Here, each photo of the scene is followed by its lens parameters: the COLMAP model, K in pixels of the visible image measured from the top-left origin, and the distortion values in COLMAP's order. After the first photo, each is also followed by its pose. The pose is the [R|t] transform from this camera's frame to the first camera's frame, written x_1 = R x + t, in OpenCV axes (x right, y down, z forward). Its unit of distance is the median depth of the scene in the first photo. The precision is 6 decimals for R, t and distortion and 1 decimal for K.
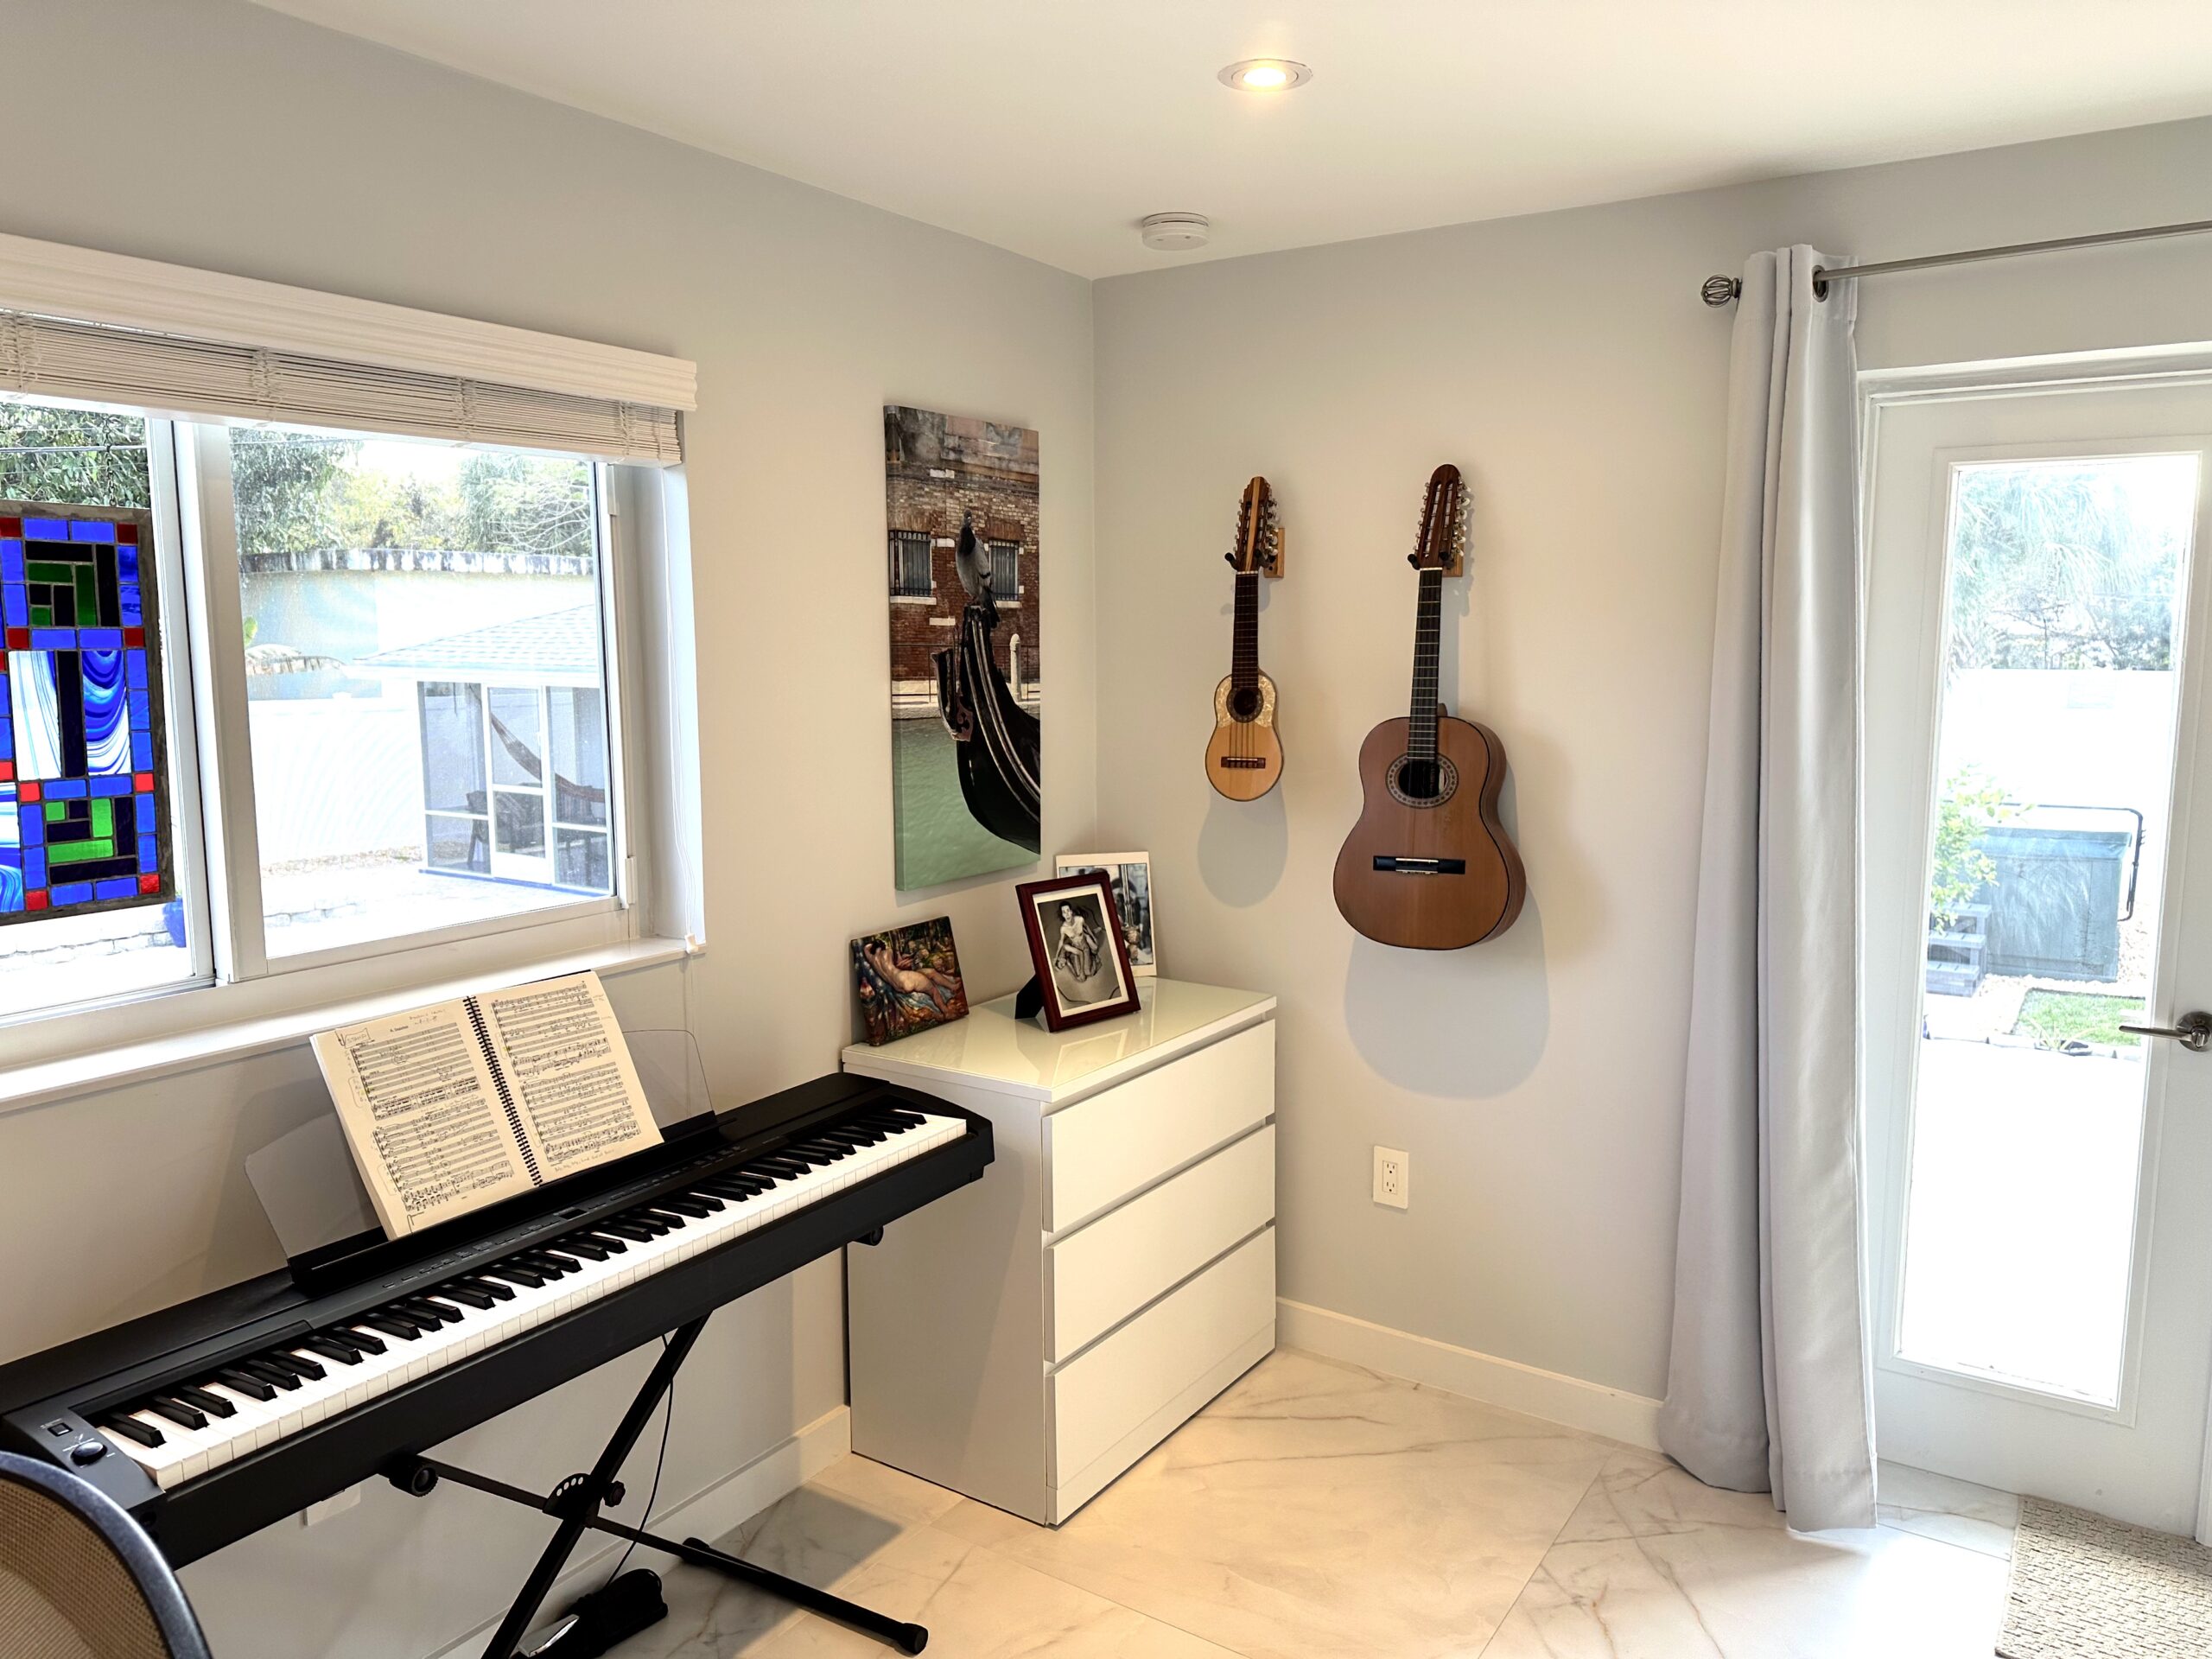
lens RADIAL K [[1557.0, 0, 1106.0], [0, 1557.0, 829.5], [0, 0, 1]] dist [0.000320, -0.000069]
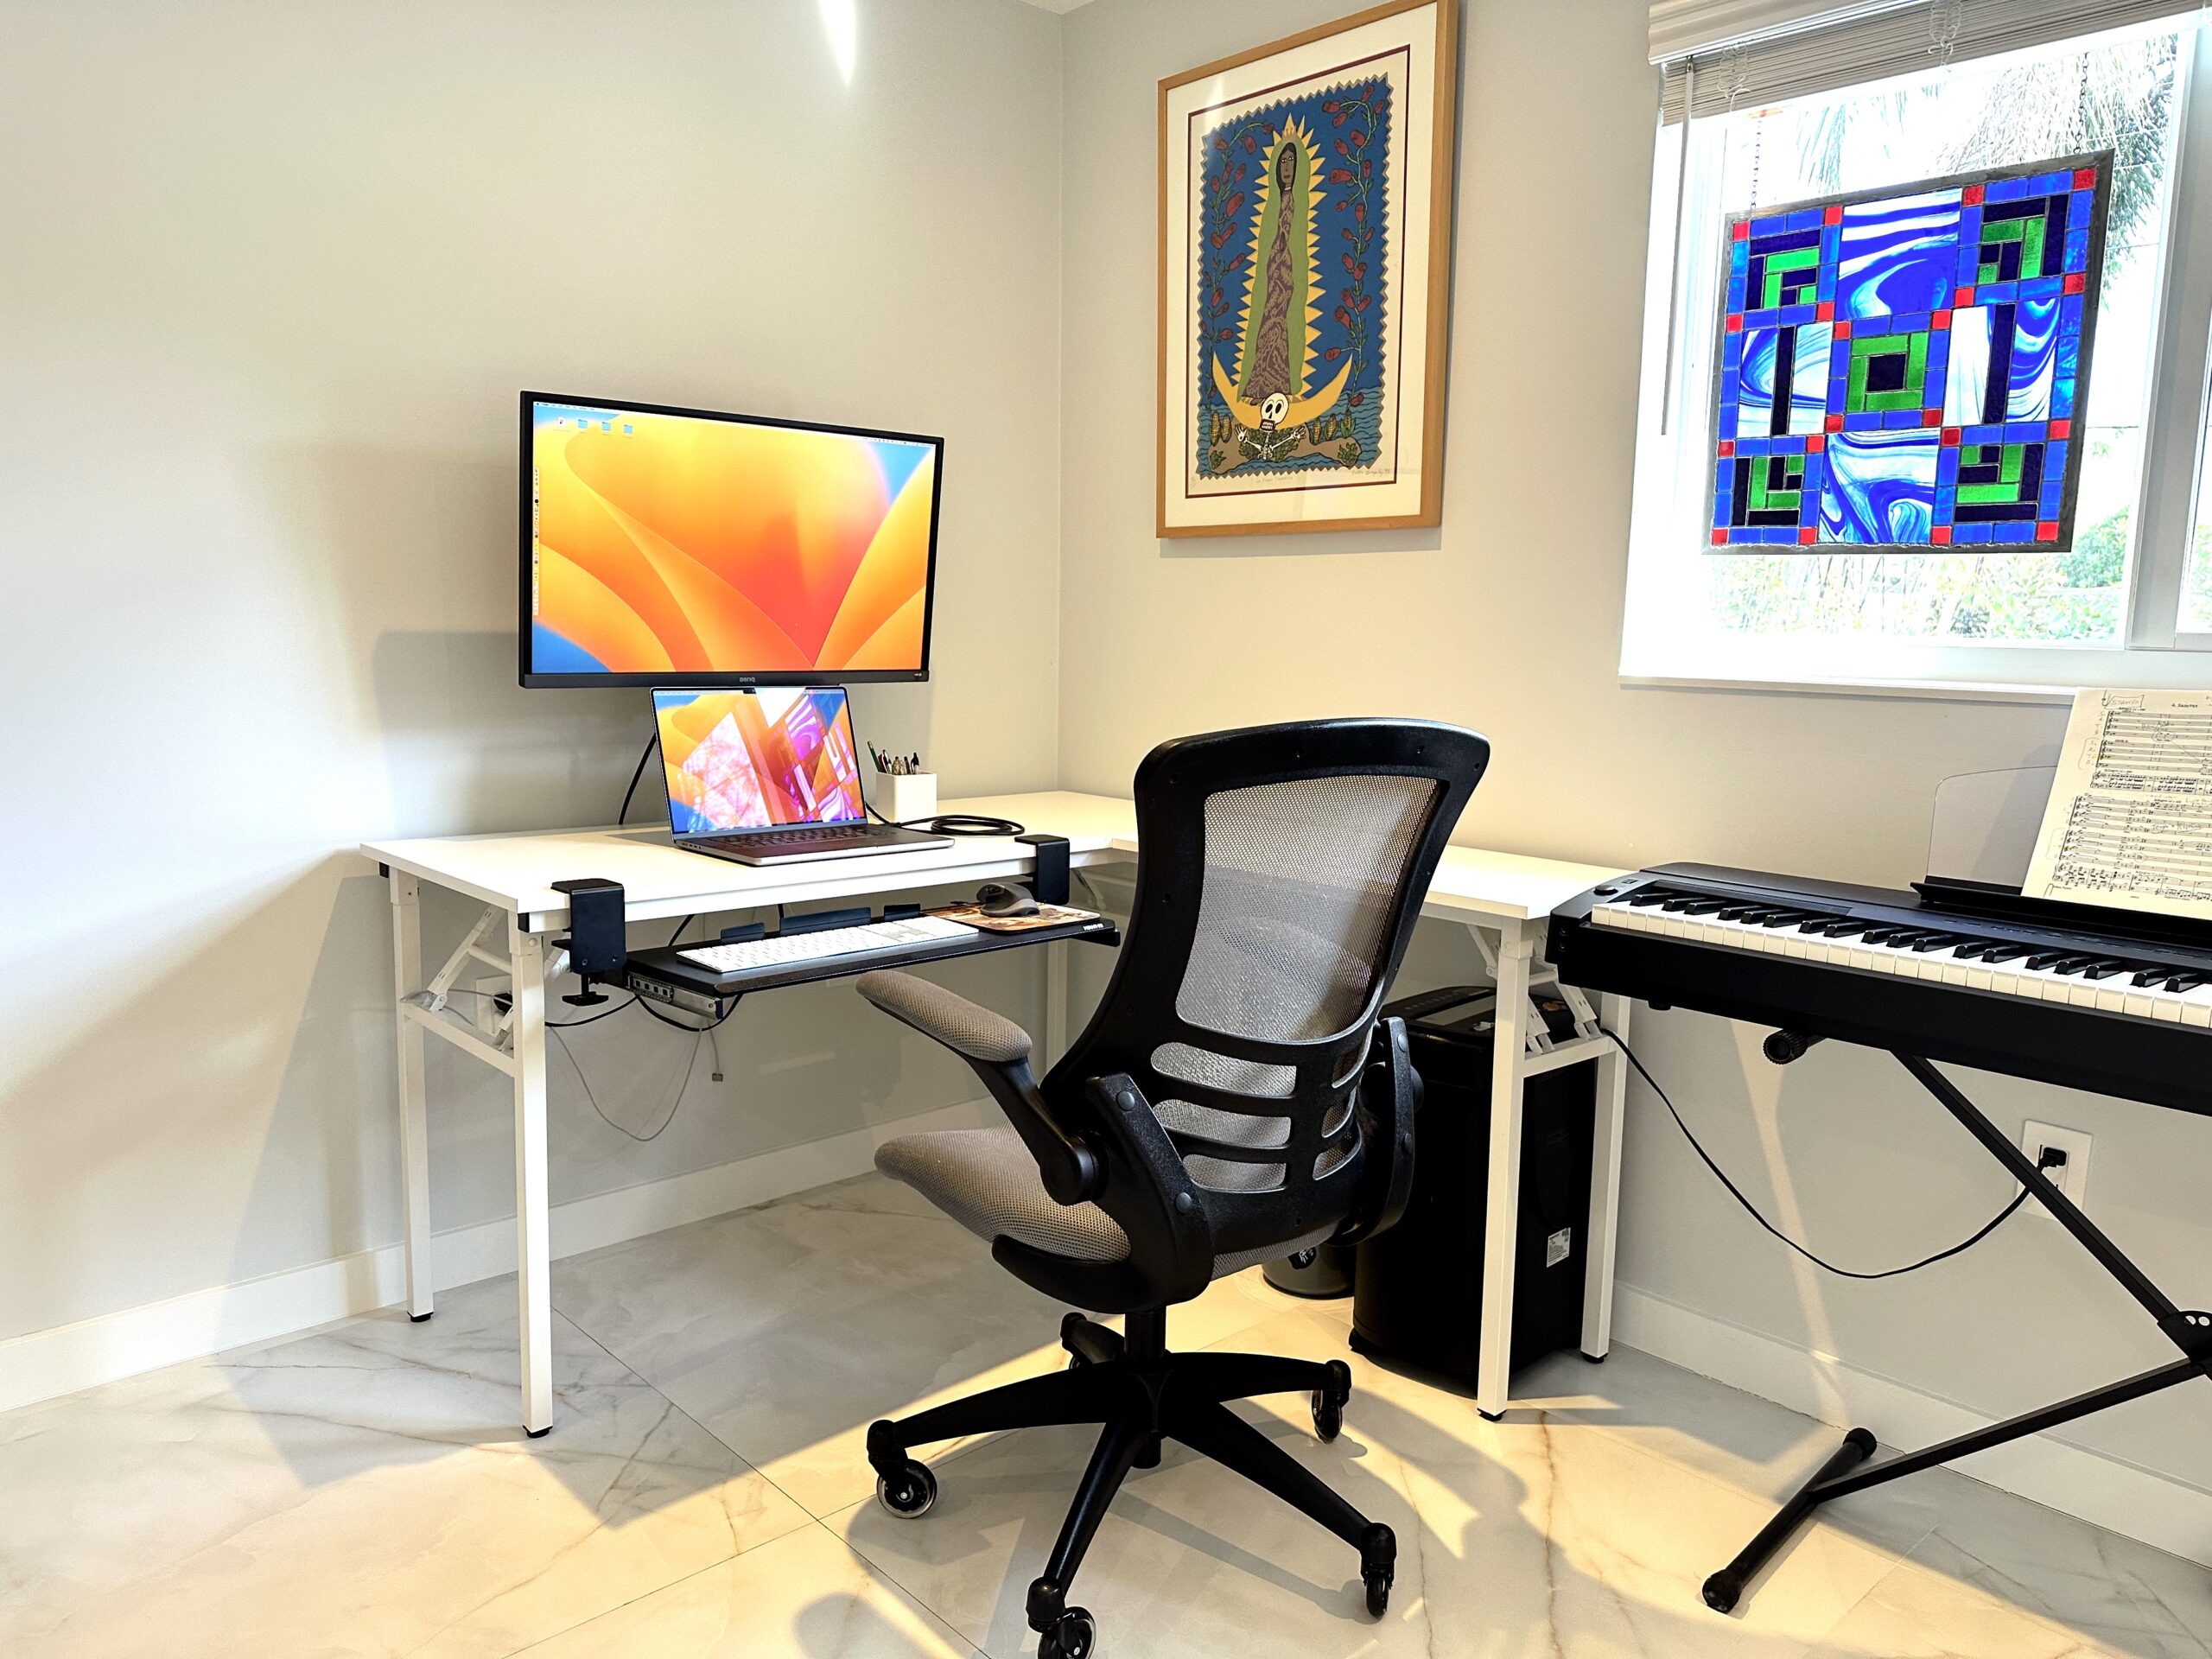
lens RADIAL K [[1541.5, 0, 1106.0], [0, 1541.5, 829.5], [0, 0, 1]] dist [-0.003513, -0.003322]
pose [[-0.229191, 0.139623, -0.963316, 0.554614], [-0.139139, 0.974797, 0.174391, 0.141015], [0.963386, 0.174003, -0.203987, 0.665867]]
